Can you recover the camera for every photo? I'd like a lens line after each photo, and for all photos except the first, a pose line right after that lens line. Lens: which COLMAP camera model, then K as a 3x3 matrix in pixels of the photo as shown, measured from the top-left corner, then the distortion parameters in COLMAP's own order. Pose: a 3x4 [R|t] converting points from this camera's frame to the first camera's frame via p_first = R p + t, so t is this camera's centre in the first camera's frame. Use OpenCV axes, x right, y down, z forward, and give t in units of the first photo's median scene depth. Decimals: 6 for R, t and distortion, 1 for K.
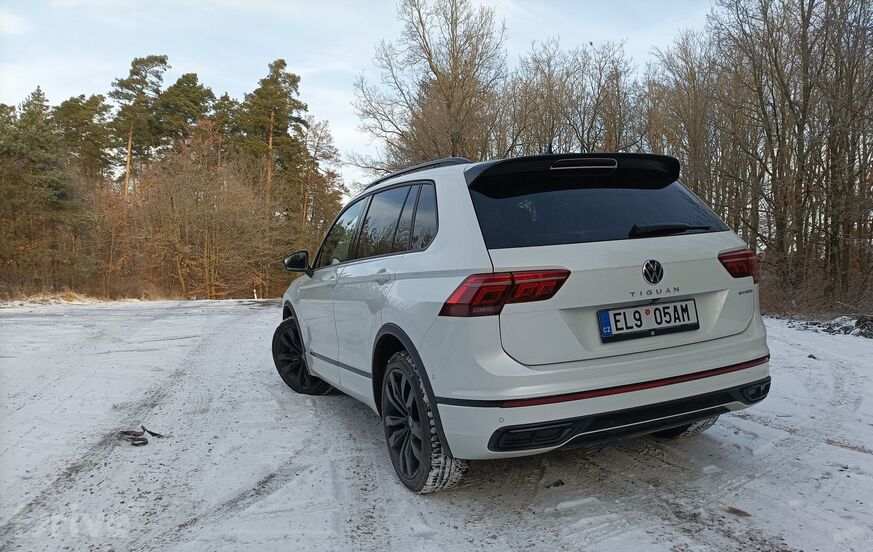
lens RADIAL K [[698.3, 0, 435.8], [0, 698.3, 284.2], [0, 0, 1]] dist [0.026461, -0.011285]
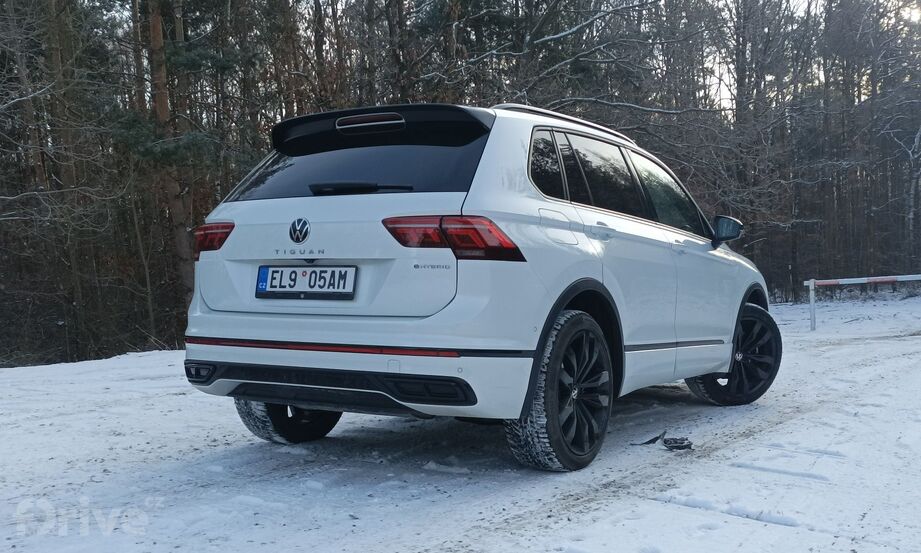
lens RADIAL K [[954.4, 0, 463.5], [0, 954.4, 276.8], [0, 0, 1]] dist [-0.018695, 0.000000]
pose [[0.580380, 0.075635, -0.810826, 1.431589], [-0.096996, 0.995010, 0.023387, -0.007014], [0.808549, 0.065073, 0.584820, 0.402548]]
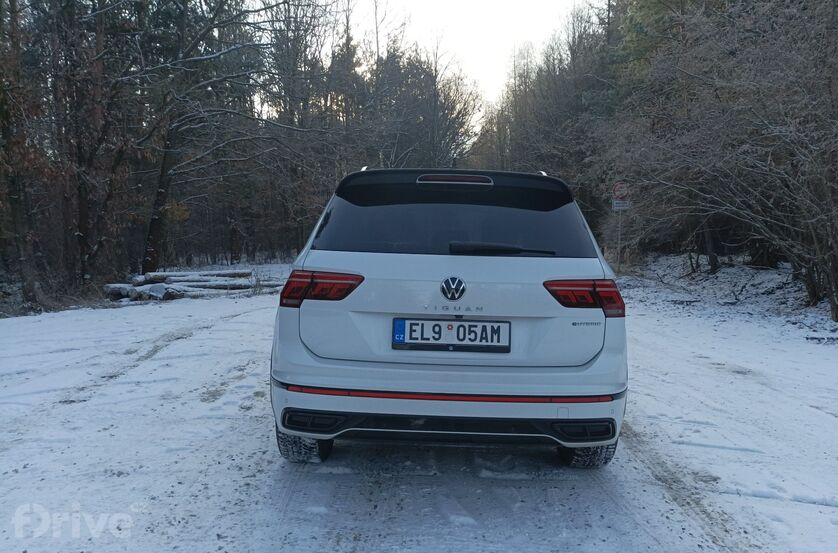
lens RADIAL K [[662.4, 0, 416.7], [0, 662.4, 274.7], [0, 0, 1]] dist [0.012458, -0.000734]
pose [[0.905403, 0.120173, -0.407190, 0.623051], [-0.119616, 0.992455, 0.026931, -0.055027], [0.407354, 0.024323, 0.912946, 0.088381]]
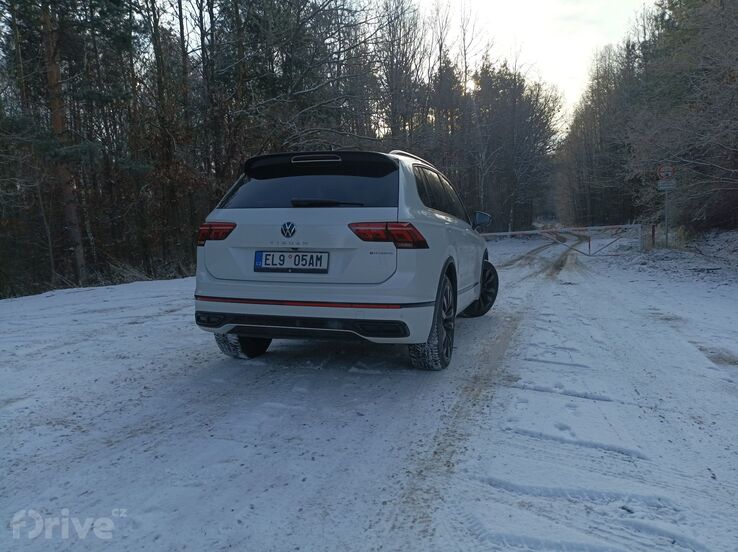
lens RADIAL K [[561.9, 0, 358.6], [0, 561.9, 235.0], [0, 0, 1]] dist [0.005575, -0.001083]
pose [[0.754351, 0.080295, -0.651543, 1.159668], [-0.095088, 0.995389, 0.012578, -0.034564], [0.649549, 0.052466, 0.758508, 0.168433]]
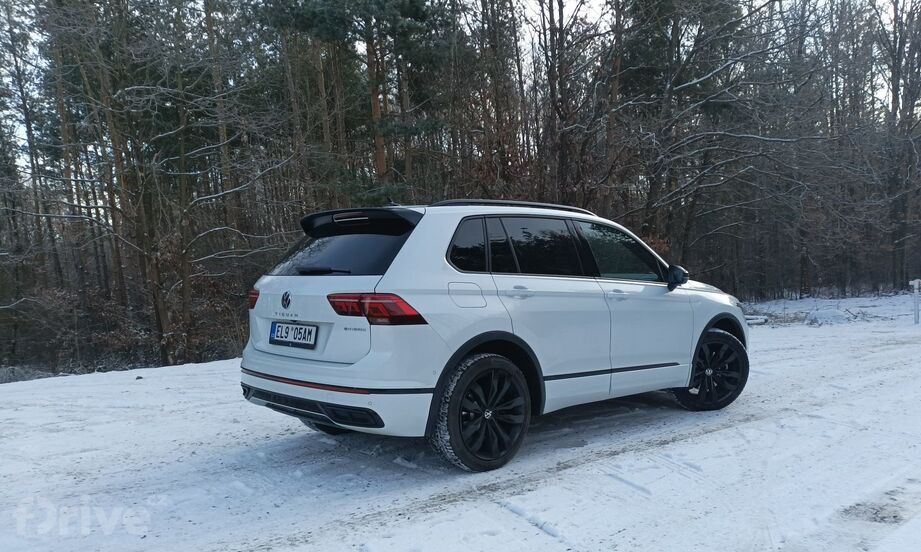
lens RADIAL K [[727.7, 0, 467.4], [0, 727.7, 304.1], [0, 0, 1]] dist [0.014216, 0.000756]
pose [[0.348931, 0.114583, -0.930117, 1.703210], [-0.073282, 0.992794, 0.094813, -0.166160], [0.934279, 0.035078, 0.354814, 0.783308]]
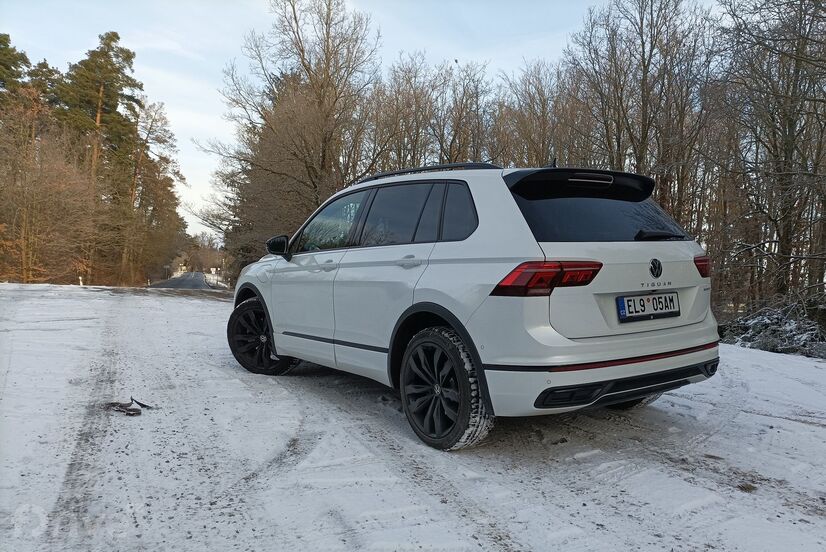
lens RADIAL K [[696.3, 0, 440.3], [0, 696.3, 270.3], [0, 0, 1]] dist [0.025878, -0.016193]
pose [[0.970117, 0.055335, 0.236244, -0.346912], [-0.049943, 0.998338, -0.028752, 0.039416], [-0.237442, 0.016094, 0.971268, -0.124789]]
